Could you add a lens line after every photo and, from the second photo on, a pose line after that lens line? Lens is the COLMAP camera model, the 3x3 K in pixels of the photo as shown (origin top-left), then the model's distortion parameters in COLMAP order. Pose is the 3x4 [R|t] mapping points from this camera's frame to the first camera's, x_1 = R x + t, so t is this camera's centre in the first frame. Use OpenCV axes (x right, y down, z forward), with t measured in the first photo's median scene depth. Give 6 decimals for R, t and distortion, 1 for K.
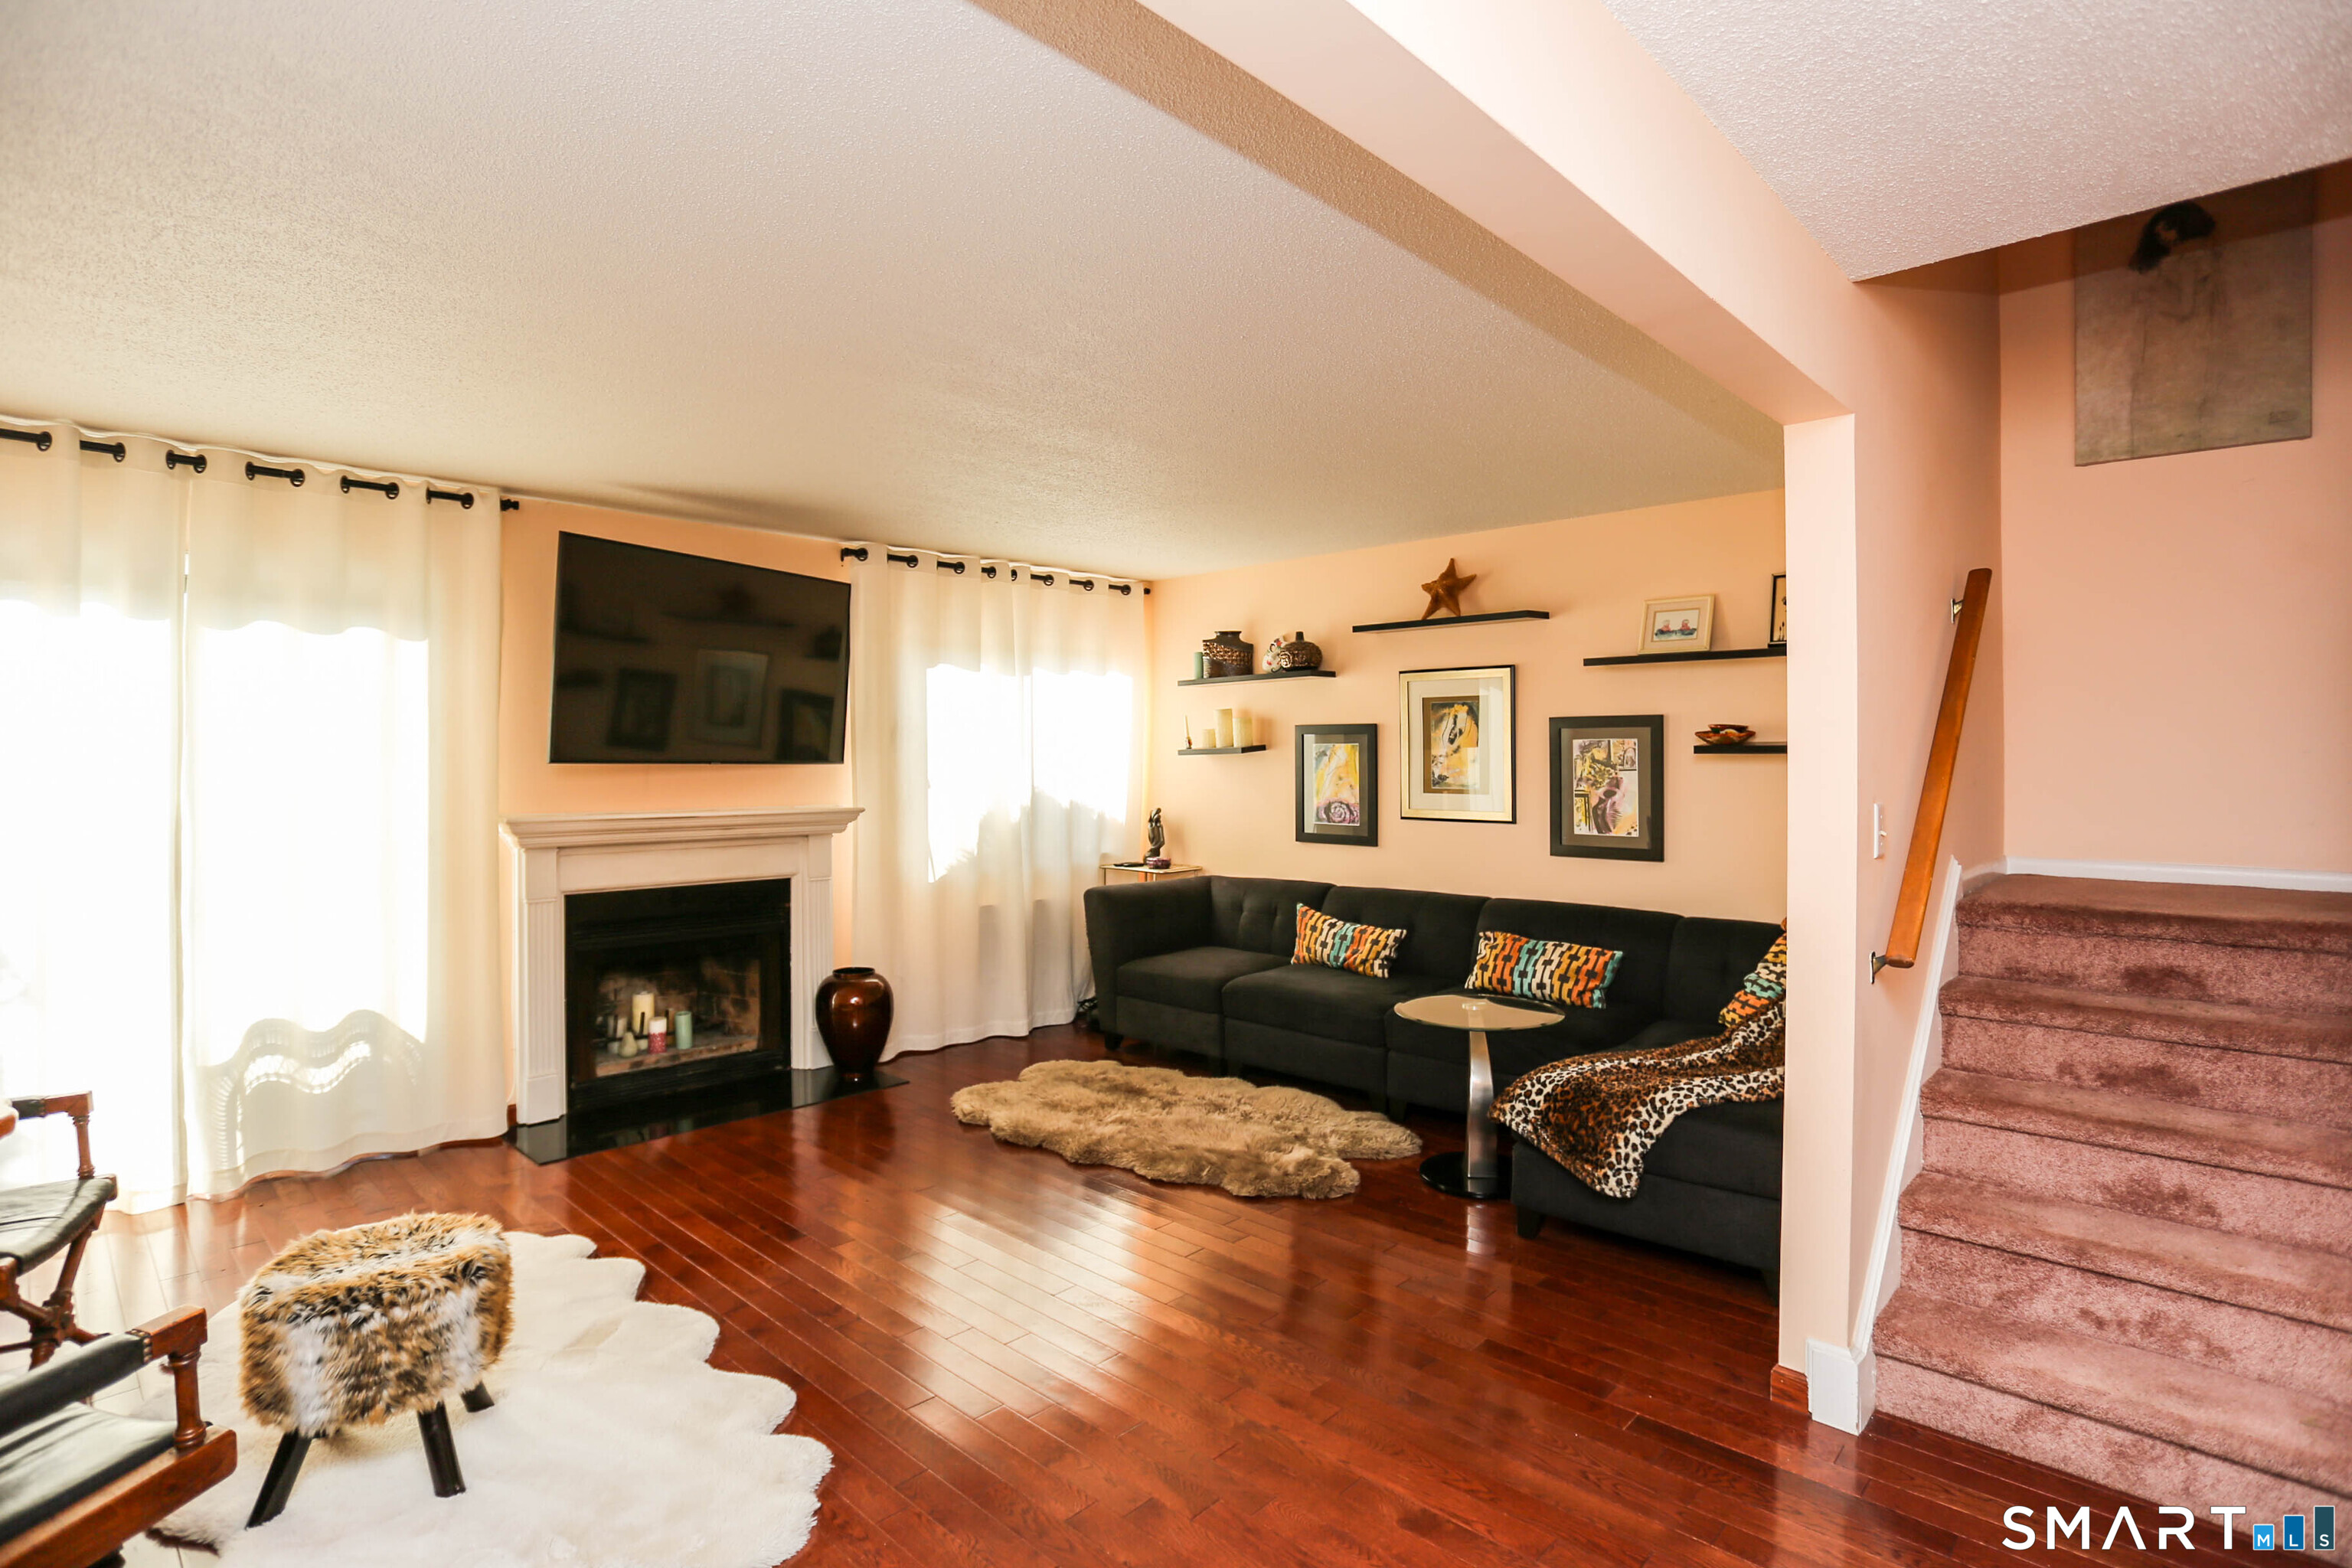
lens RADIAL K [[1189.9, 0, 1186.9], [0, 1189.9, 736.1], [0, 0, 1]] dist [-0.089463, 0.048557]
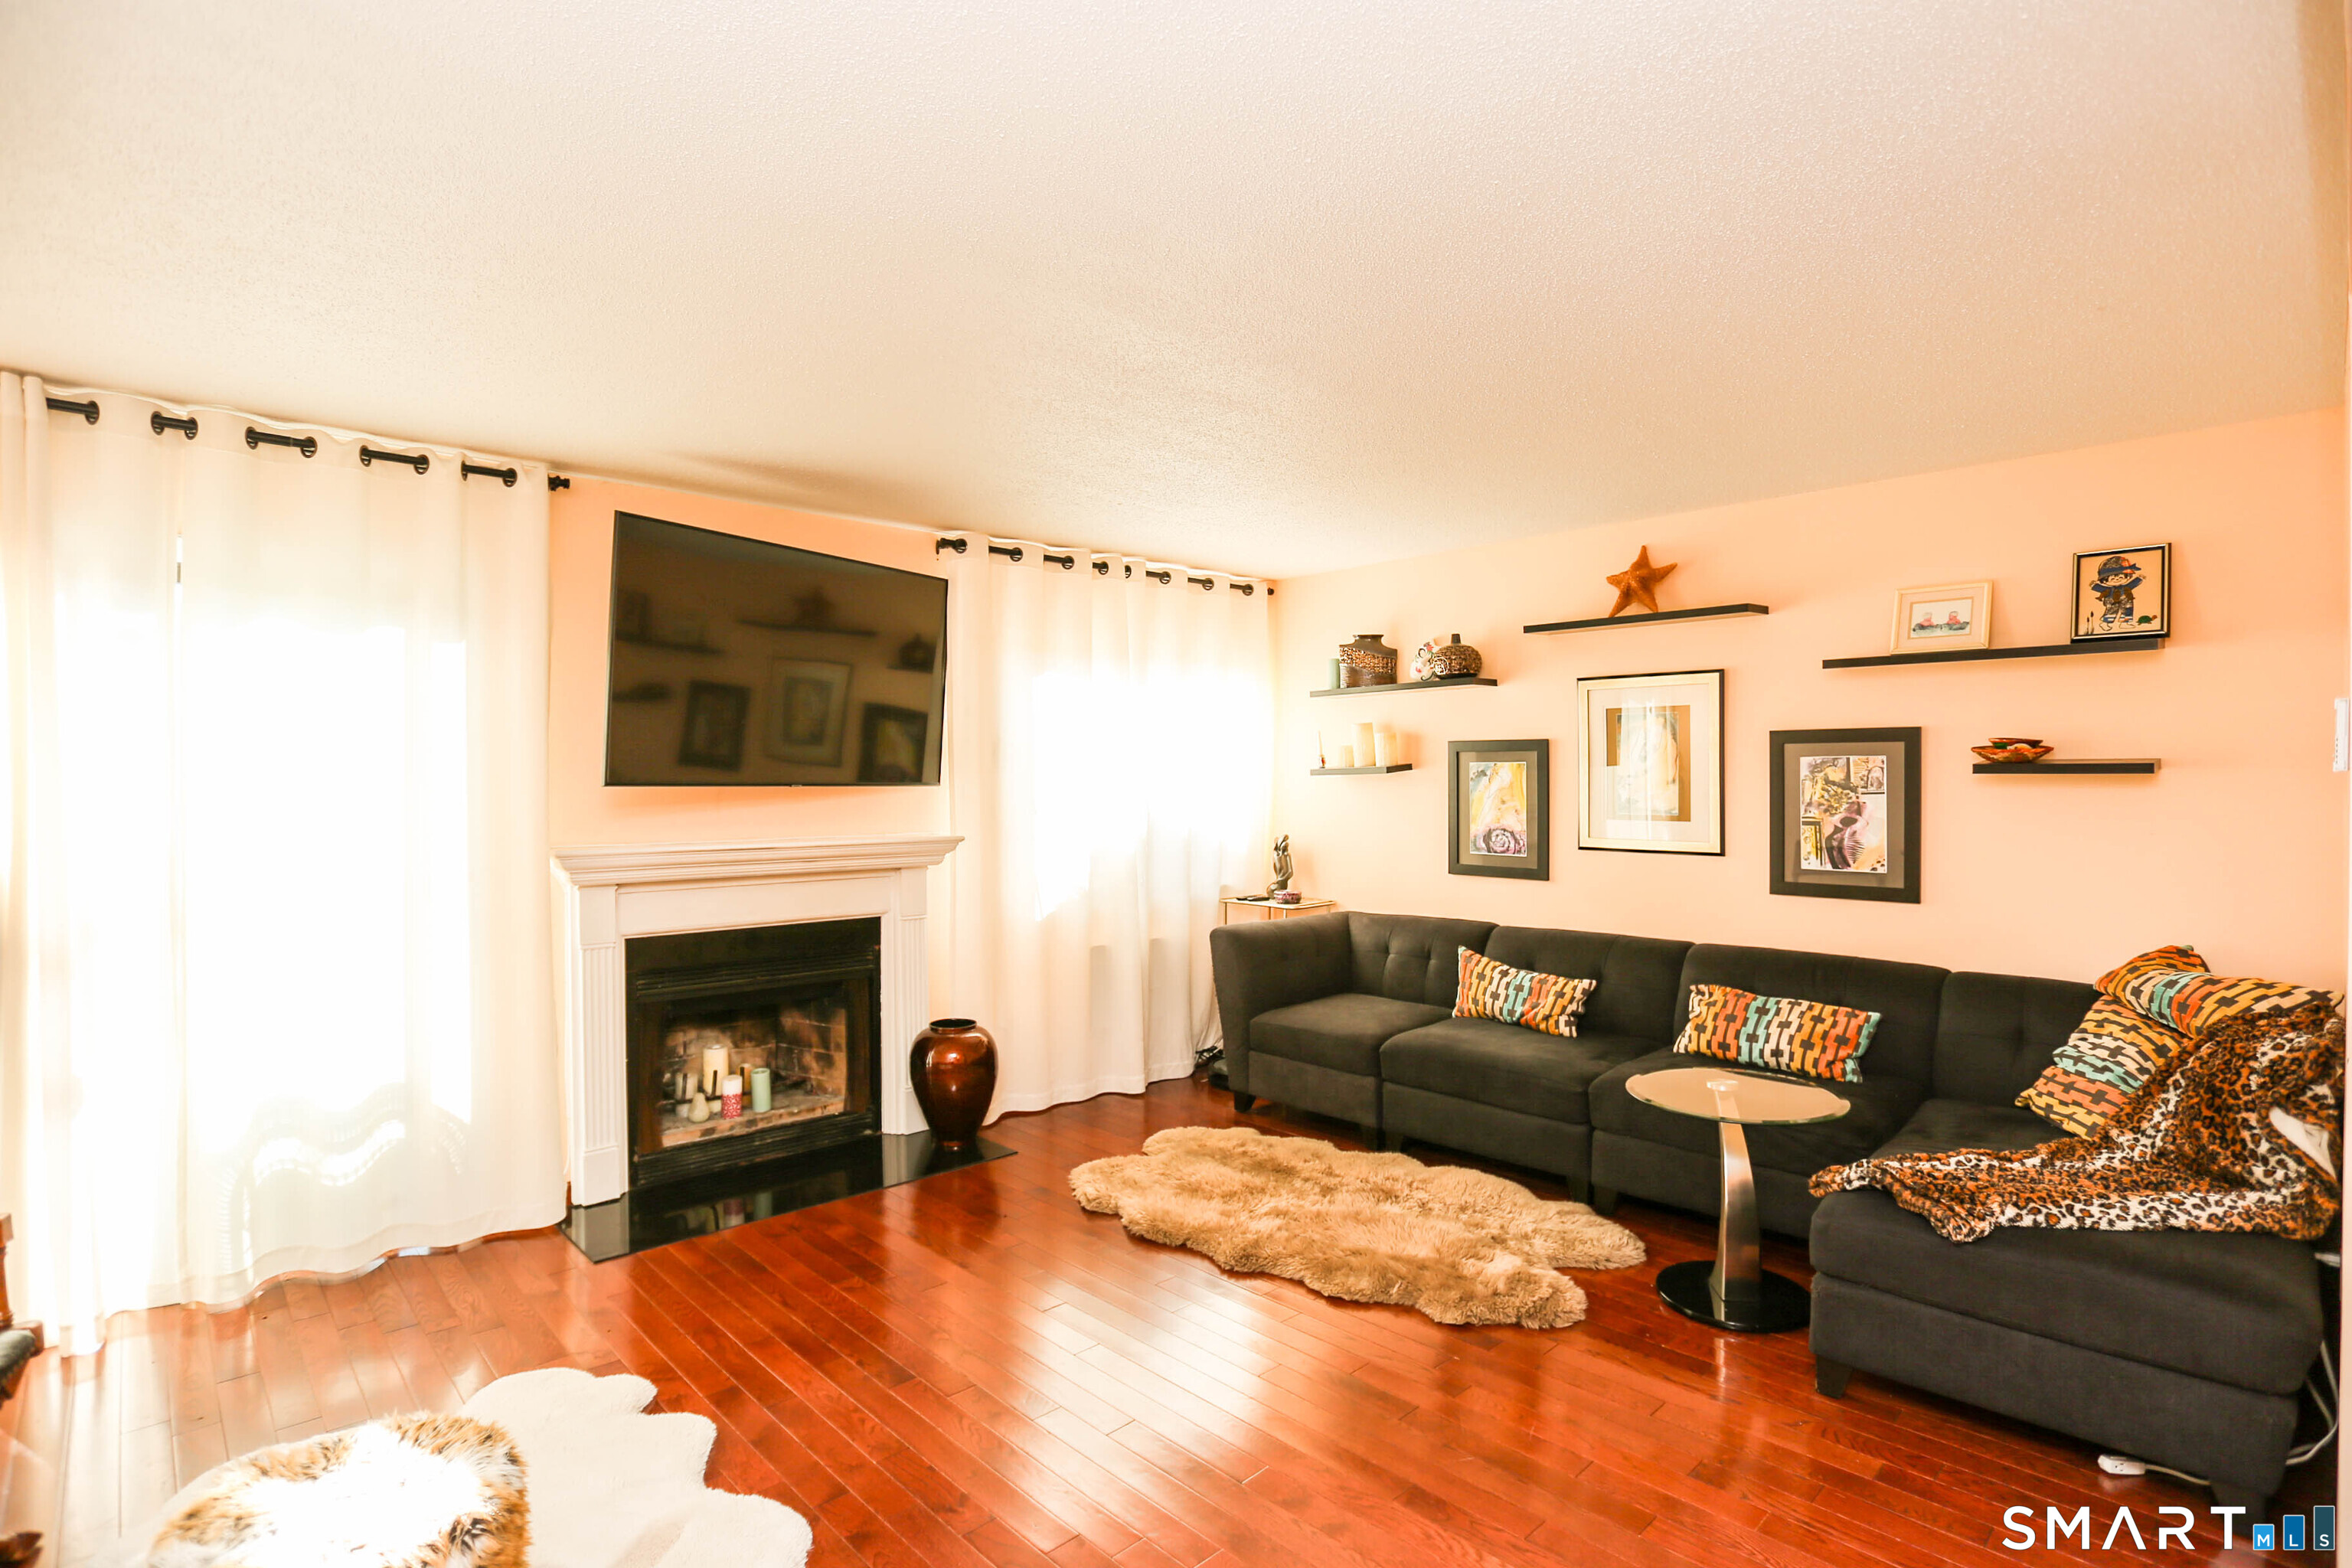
lens RADIAL K [[1180.8, 0, 1181.8], [0, 1180.8, 762.0], [0, 0, 1]] dist [-0.088724, 0.044761]
pose [[0.998366, -0.001301, -0.057133, -0.066220], [0.001622, 0.999983, 0.005577, 0.001235], [0.057125, -0.005661, 0.998351, 0.150086]]
